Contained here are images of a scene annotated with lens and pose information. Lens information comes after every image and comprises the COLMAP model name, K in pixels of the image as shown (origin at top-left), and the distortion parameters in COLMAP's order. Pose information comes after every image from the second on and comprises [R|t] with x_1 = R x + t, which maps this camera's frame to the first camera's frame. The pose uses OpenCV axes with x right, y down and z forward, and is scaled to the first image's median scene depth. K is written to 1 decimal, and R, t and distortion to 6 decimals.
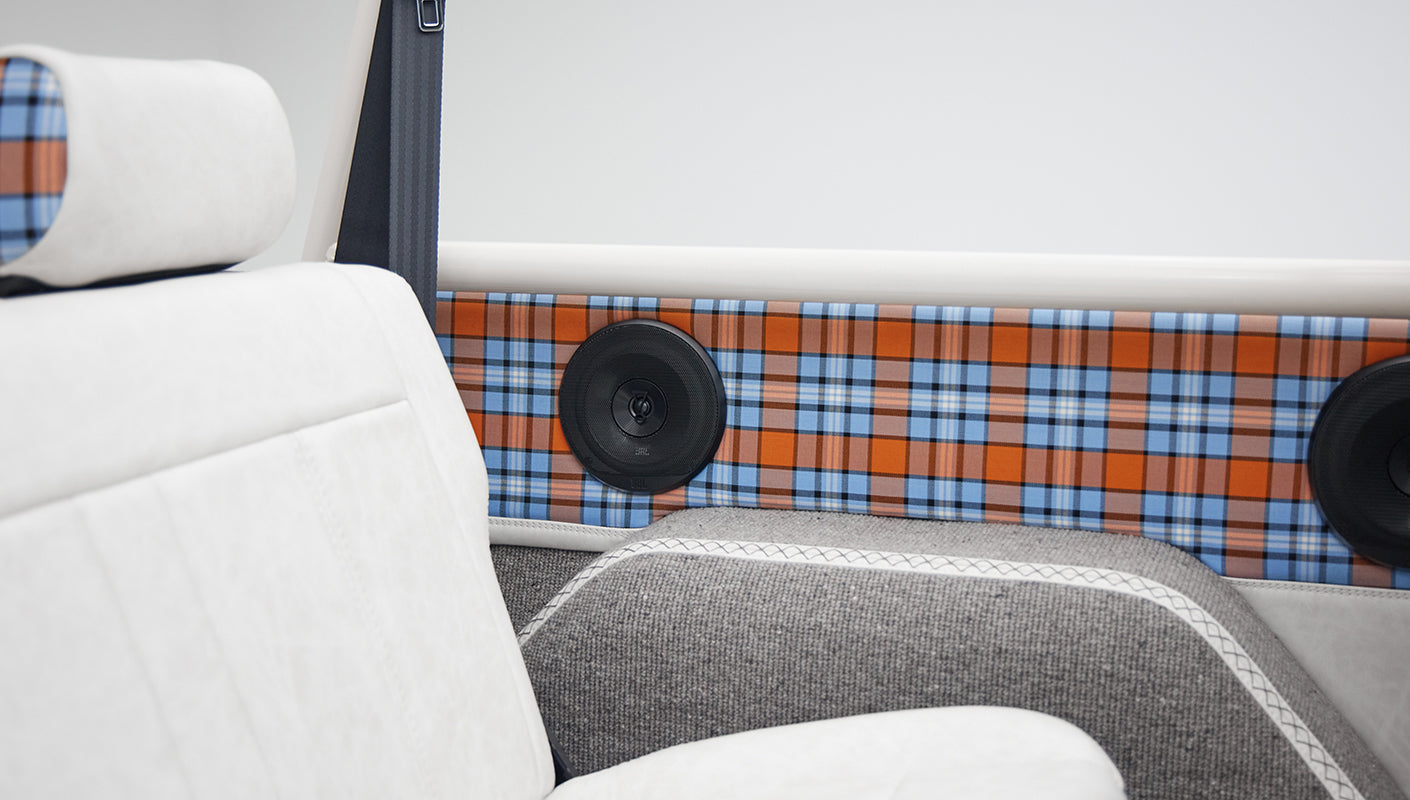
lens RADIAL K [[1774.9, 0, 701.2], [0, 1774.9, 400.9], [0, 0, 1]] dist [-0.028844, 0.000000]
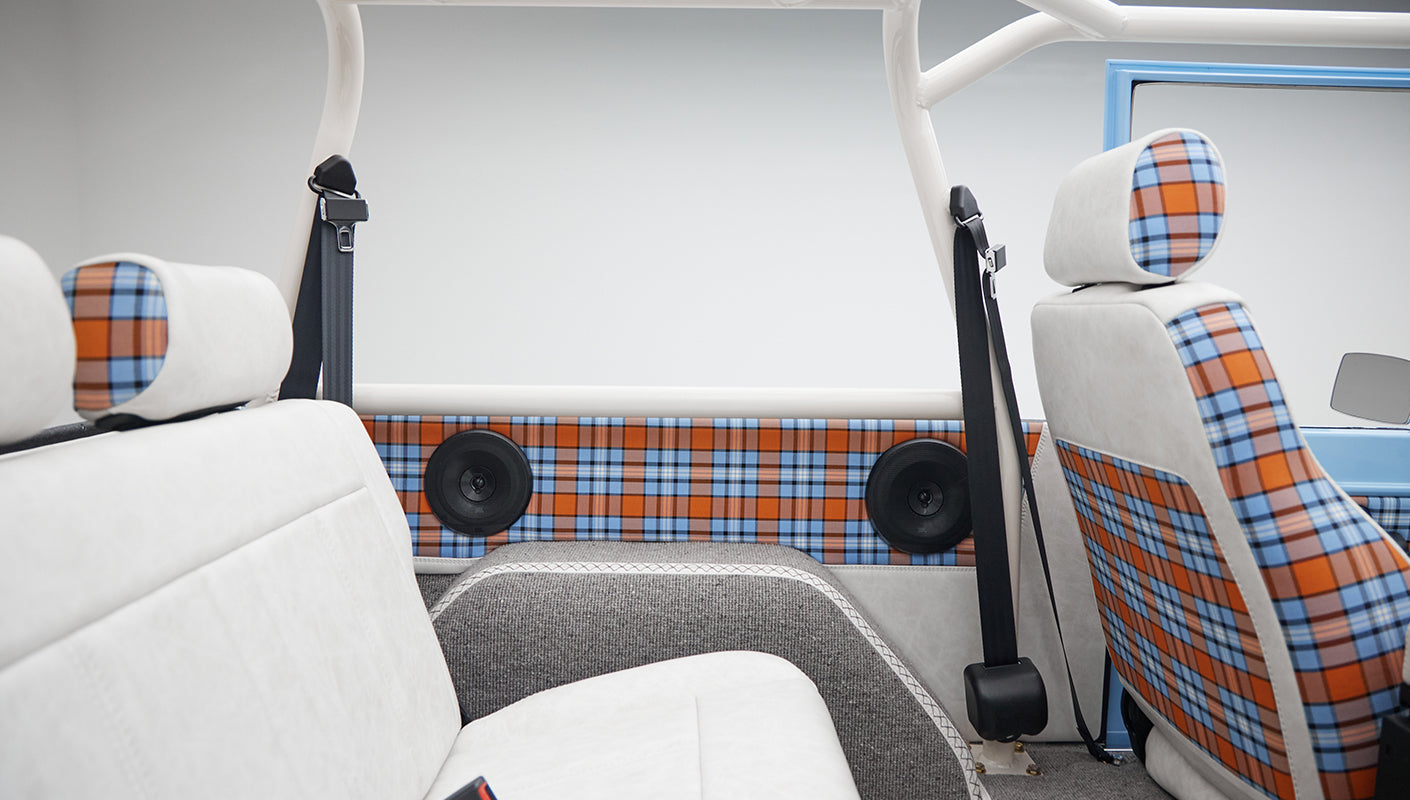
lens RADIAL K [[1003.5, 0, 716.8], [0, 1003.5, 402.2], [0, 0, 1]] dist [0.018735, -0.006663]
pose [[0.950427, -0.016547, 0.310506, -0.124181], [0.036276, 0.997665, -0.057870, -0.010315], [-0.308823, 0.066265, 0.948808, 0.052875]]
